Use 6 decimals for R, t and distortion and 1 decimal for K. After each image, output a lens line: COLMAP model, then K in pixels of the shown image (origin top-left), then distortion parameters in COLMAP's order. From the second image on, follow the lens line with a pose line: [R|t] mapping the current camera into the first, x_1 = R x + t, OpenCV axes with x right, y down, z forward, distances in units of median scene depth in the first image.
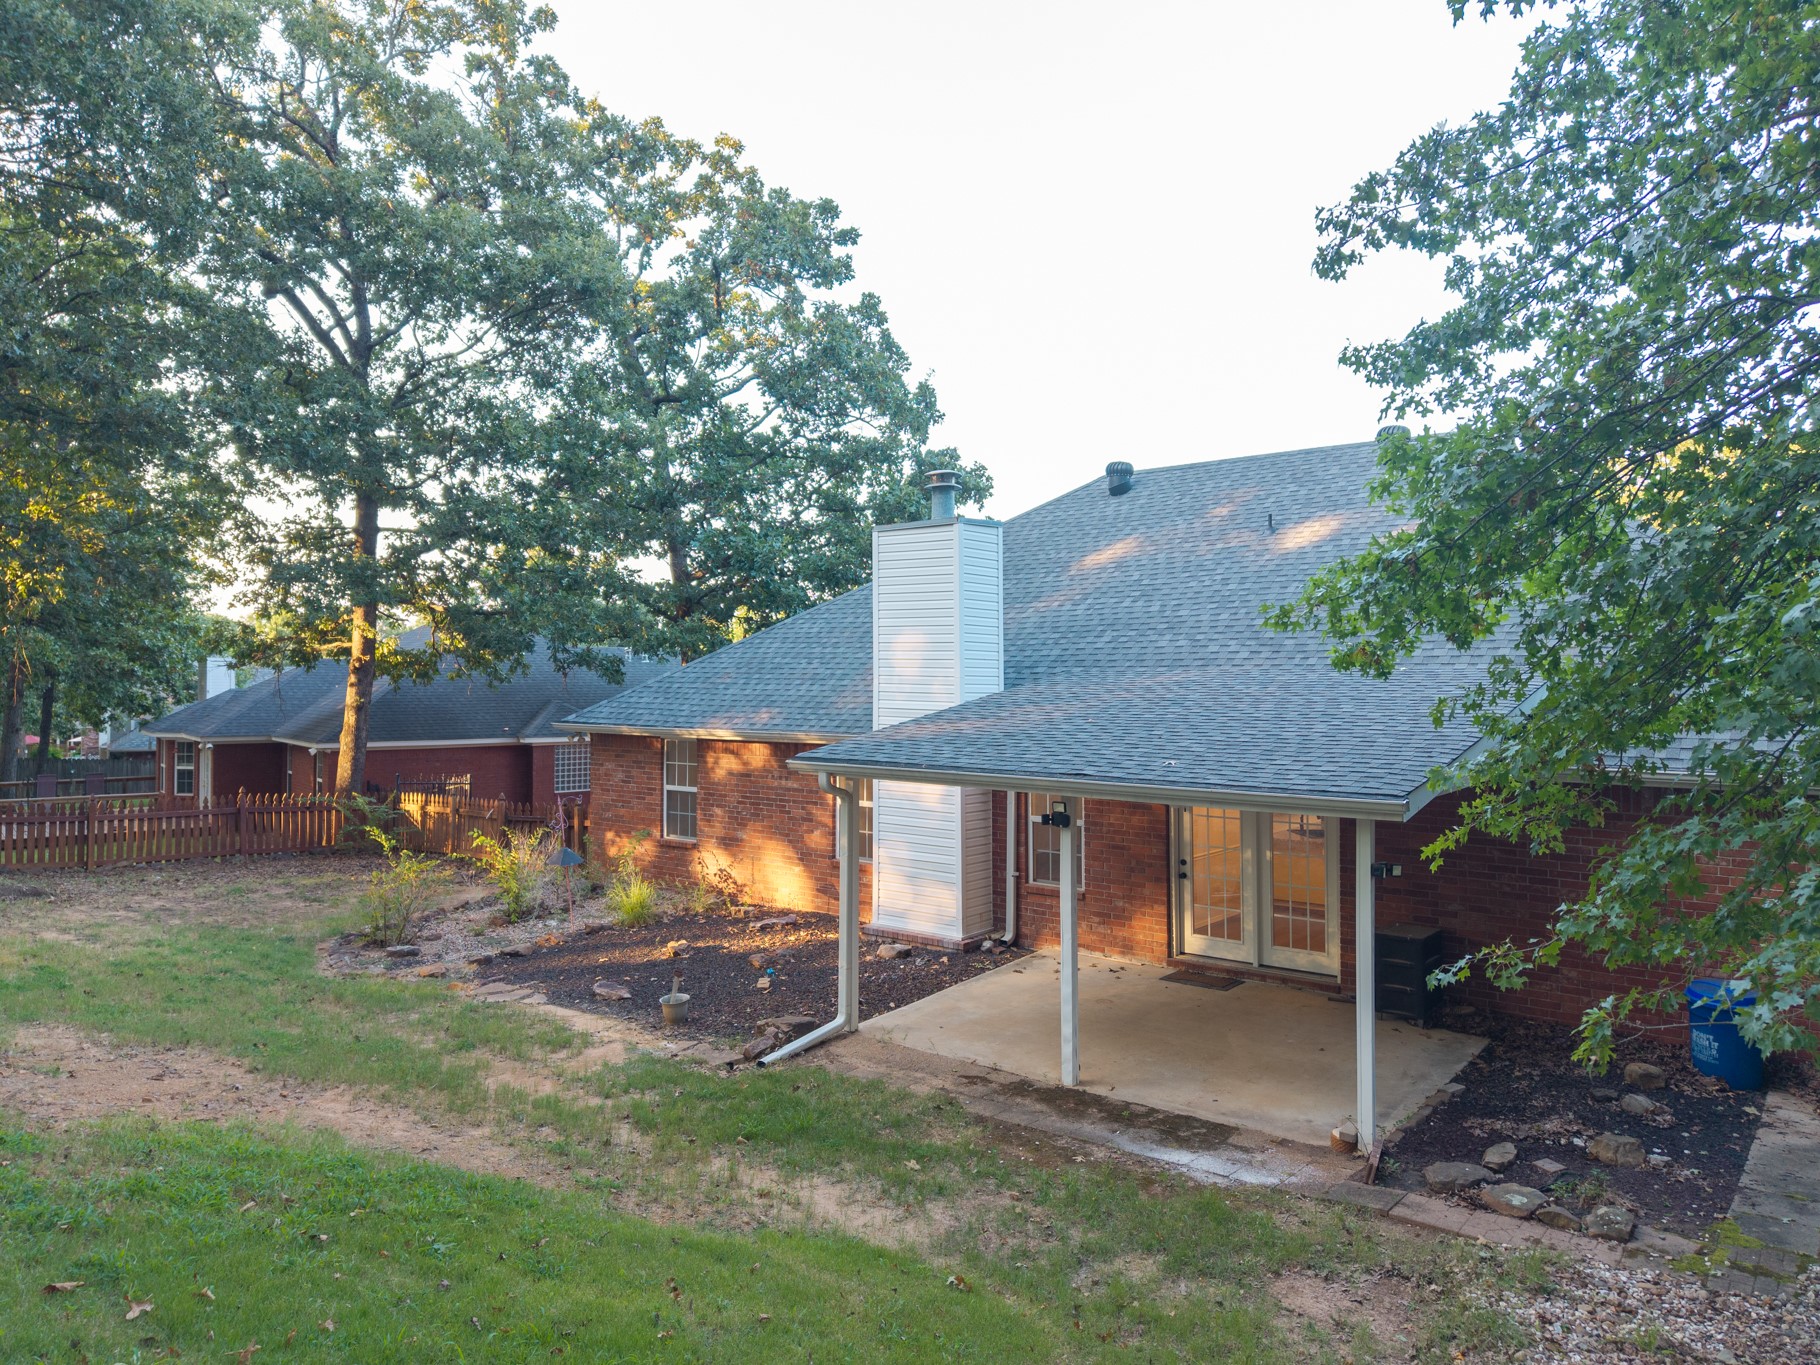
lens RADIAL K [[1239.7, 0, 905.4], [0, 1239.7, 644.8], [0, 0, 1]] dist [0.059441, -0.070163]
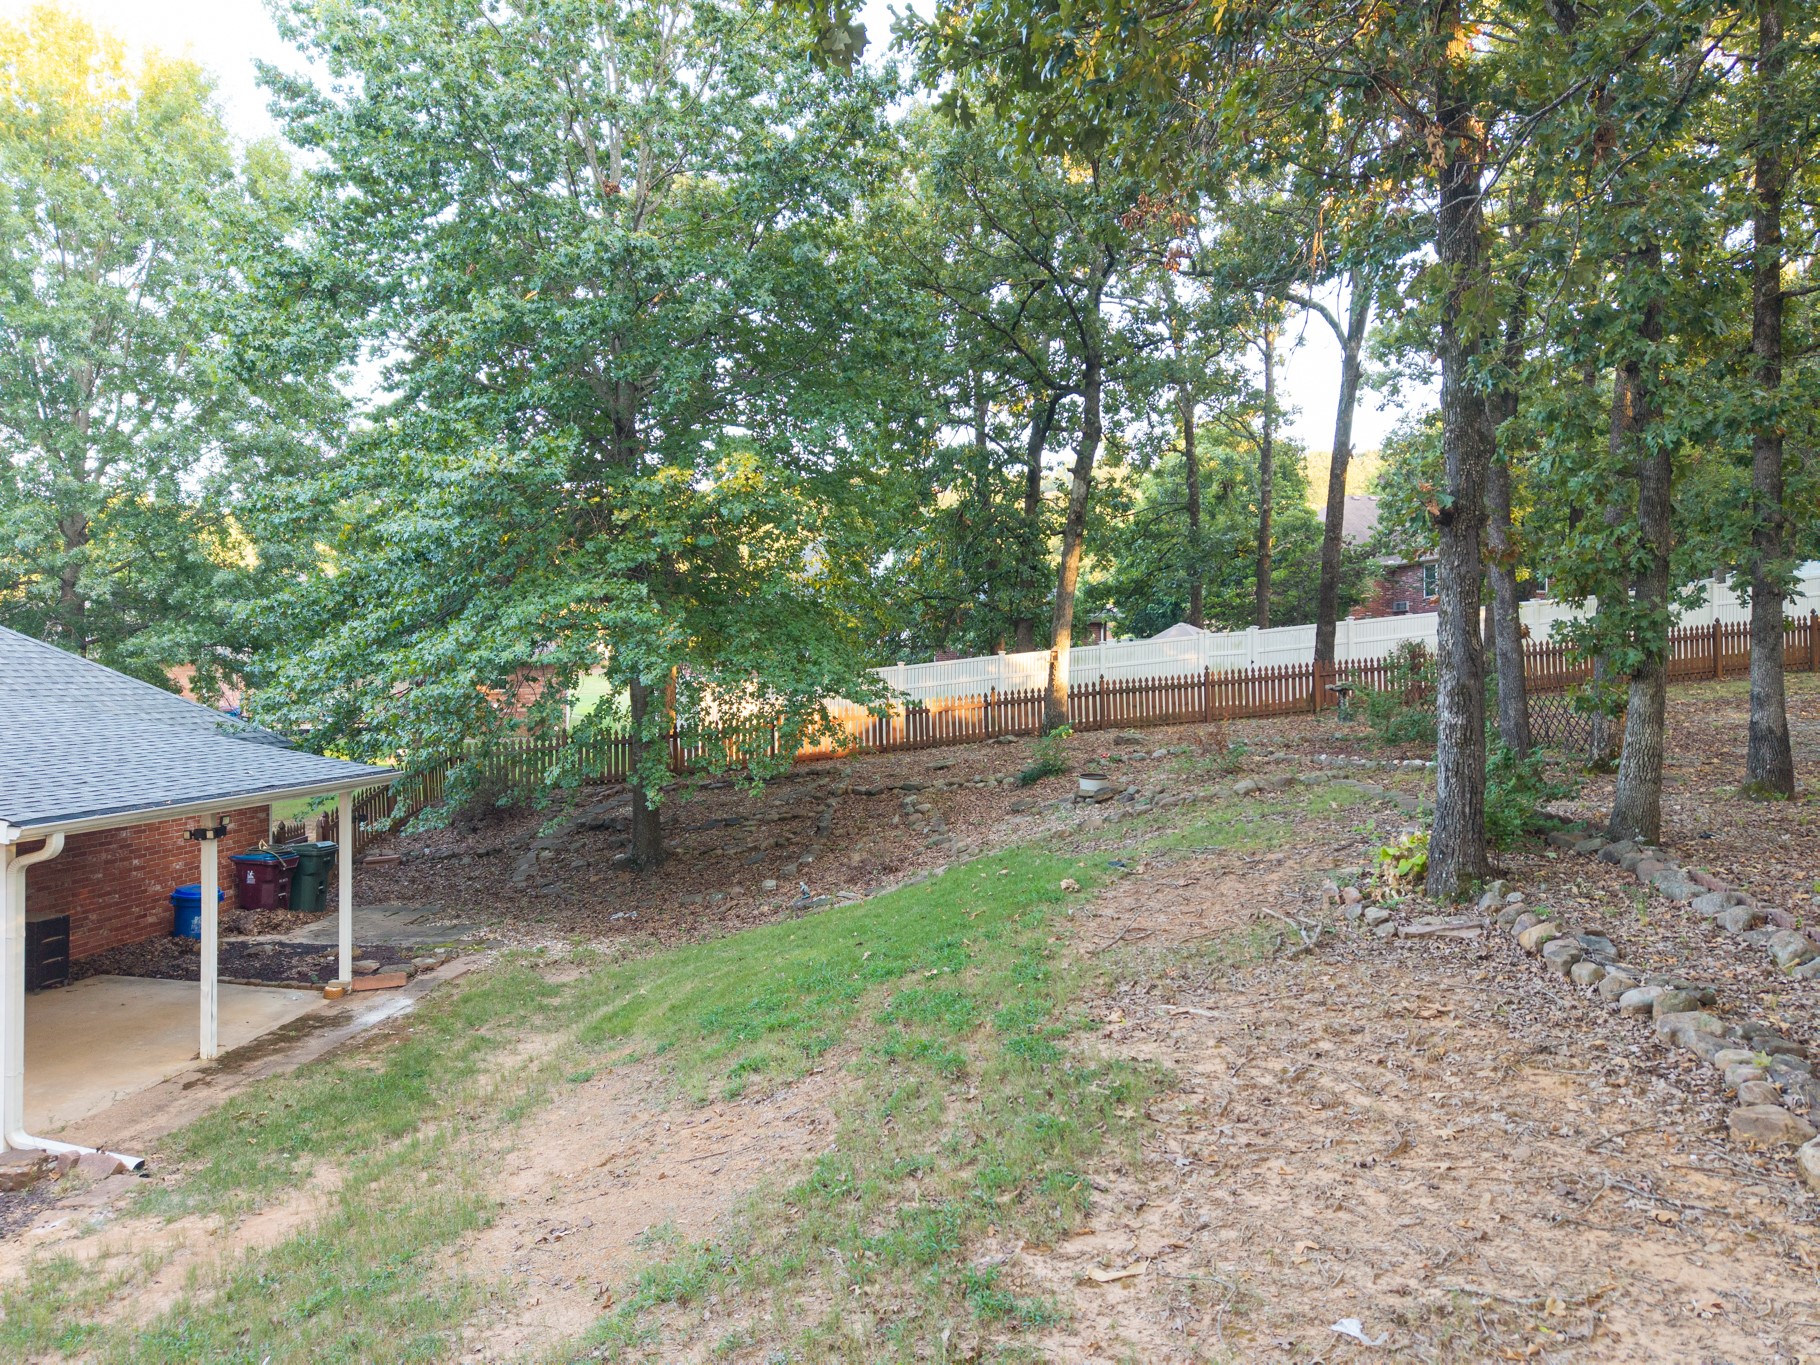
lens RADIAL K [[1218.9, 0, 910.0], [0, 1218.9, 682.5], [0, 0, 1]] dist [0.012361, -0.004392]
pose [[-0.556000, -0.008132, 0.831143, -0.855605], [-0.026130, 0.999629, -0.007699, -0.009859], [-0.830771, -0.025998, -0.556006, 0.781984]]
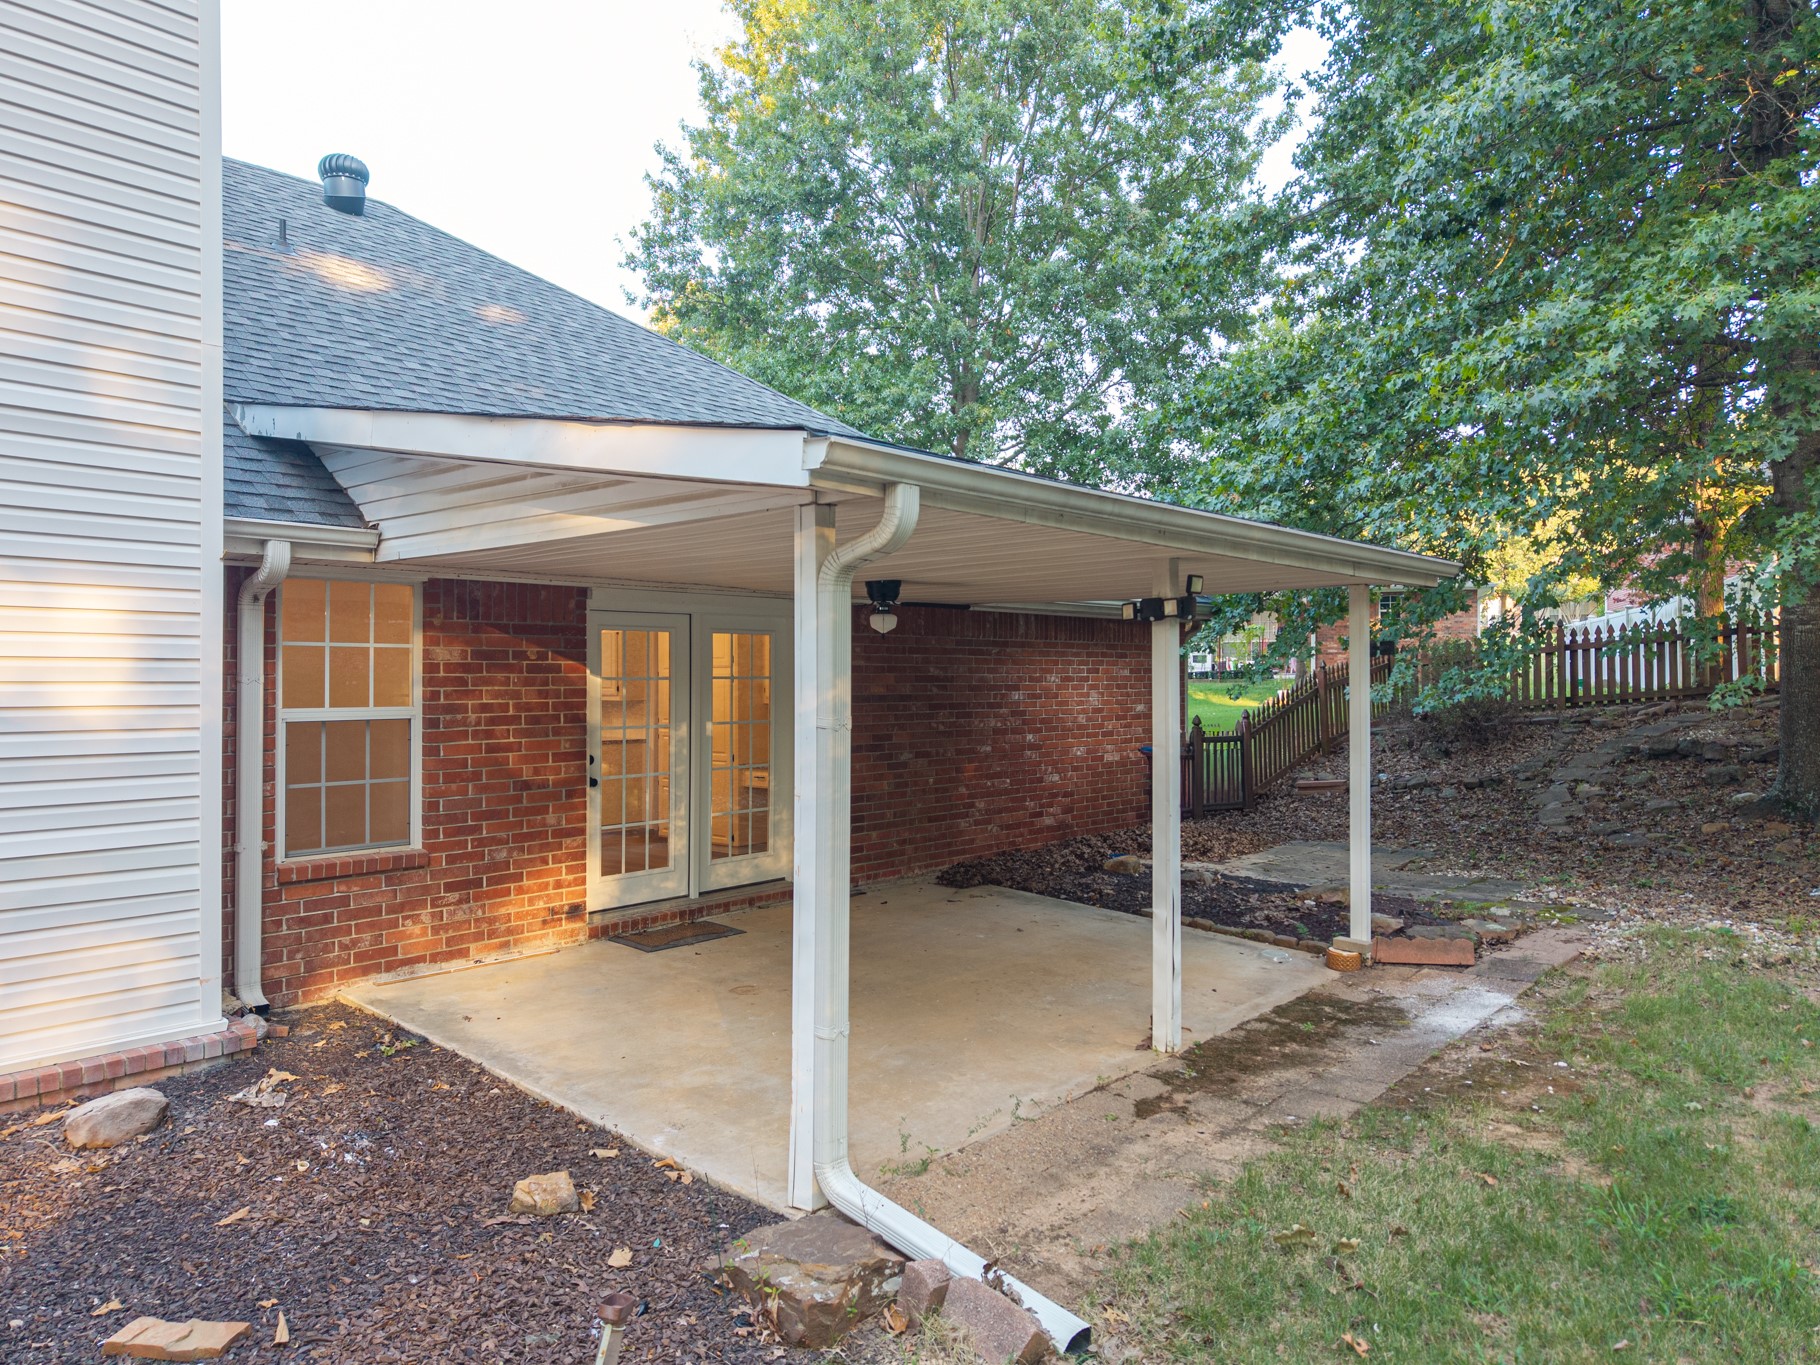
lens RADIAL K [[1218.9, 0, 910.0], [0, 1218.9, 682.5], [0, 0, 1]] dist [0.012361, -0.004392]
pose [[0.057844, -0.010107, 0.998274, -0.329889], [-0.026349, 0.999585, 0.011647, 0.120672], [-0.997978, -0.026977, 0.057554, 0.776651]]
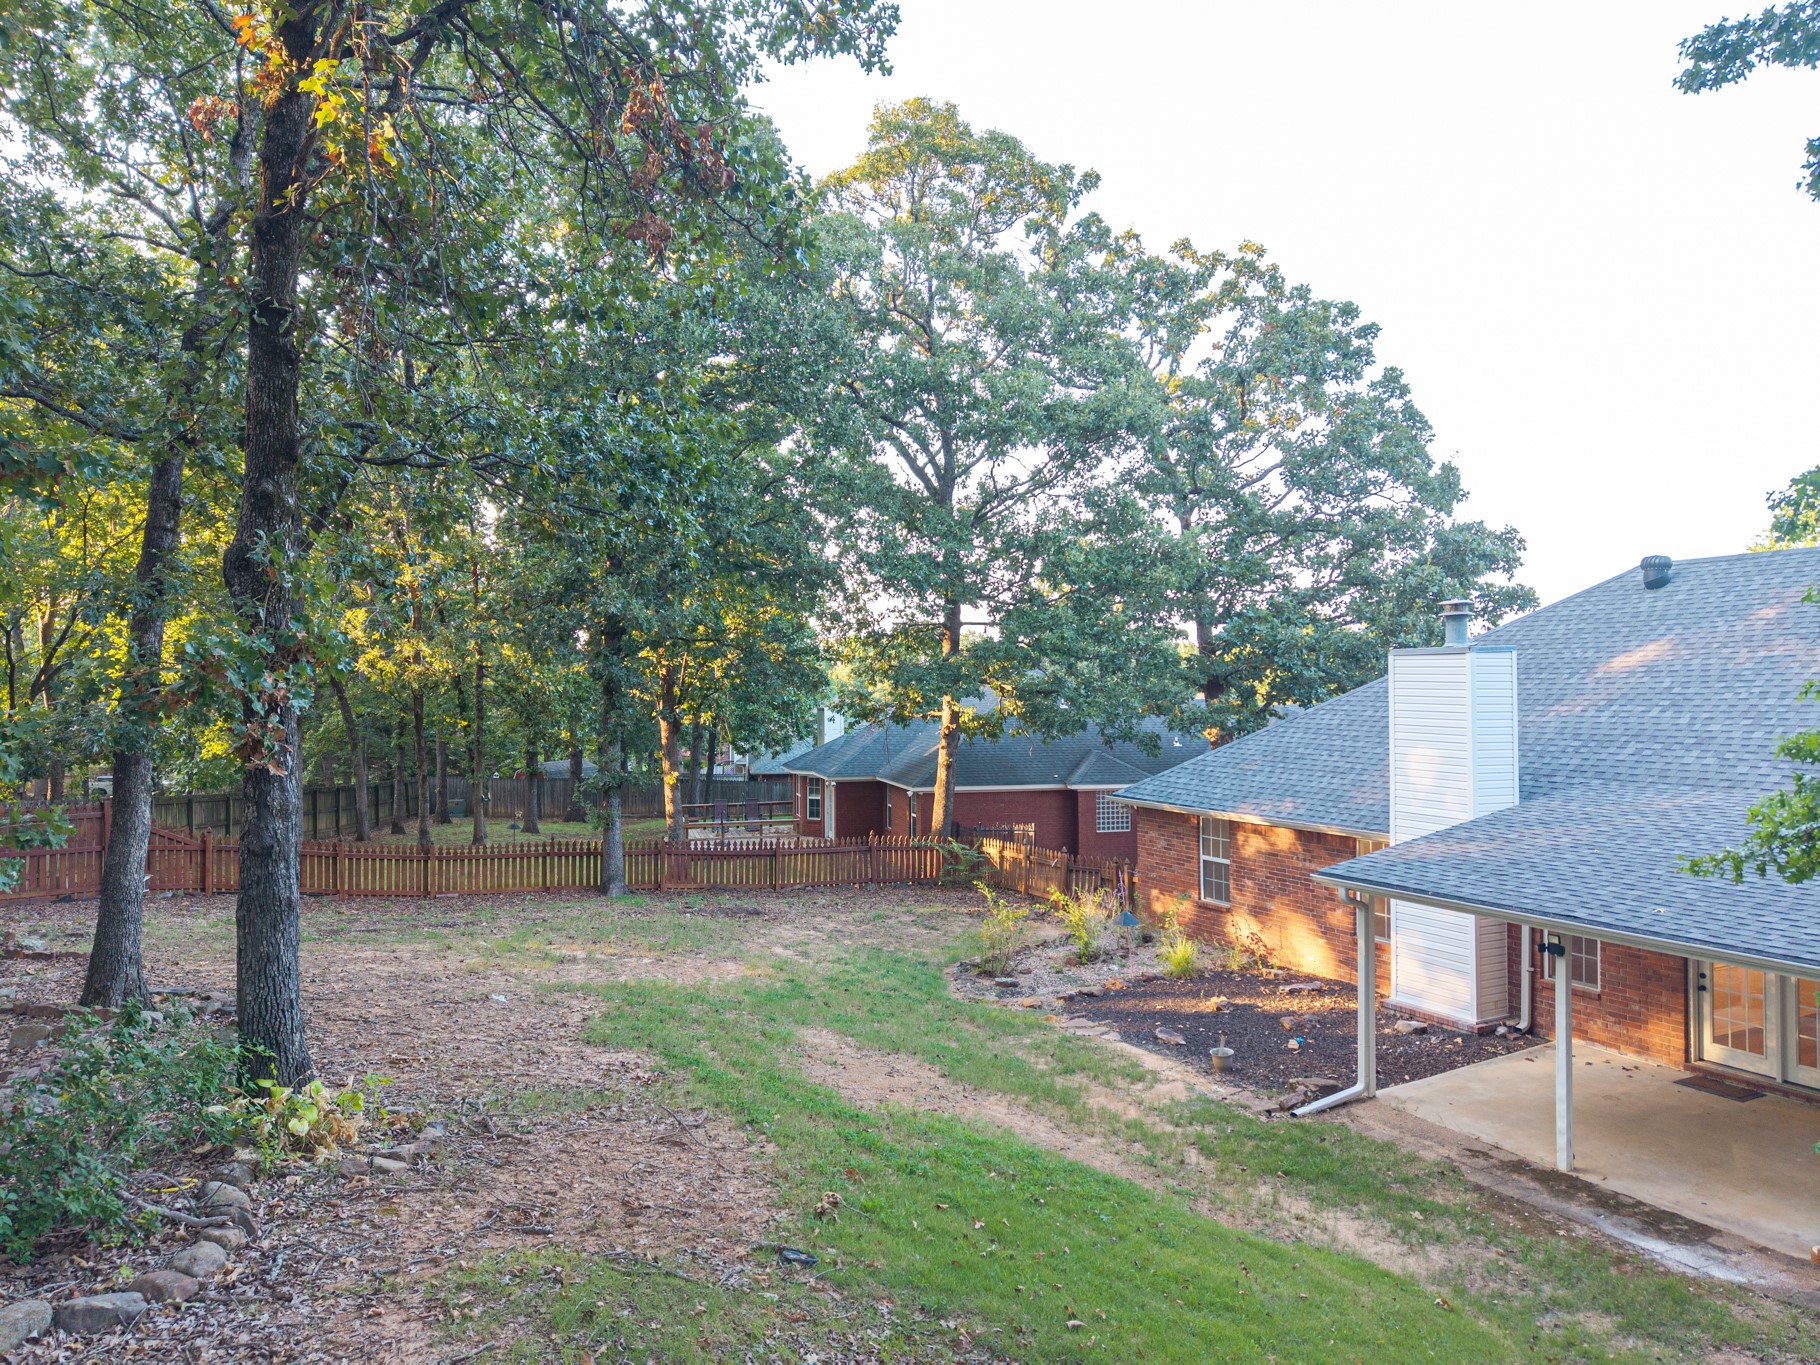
lens RADIAL K [[1218.3, 0, 910.0], [0, 1218.3, 682.5], [0, 0, 1]] dist [0.044481, -0.049194]
pose [[0.917128, -0.005134, -0.398560, 0.020537], [0.014239, 0.999701, 0.019887, -0.103369], [0.398338, -0.023914, 0.916927, -0.224437]]
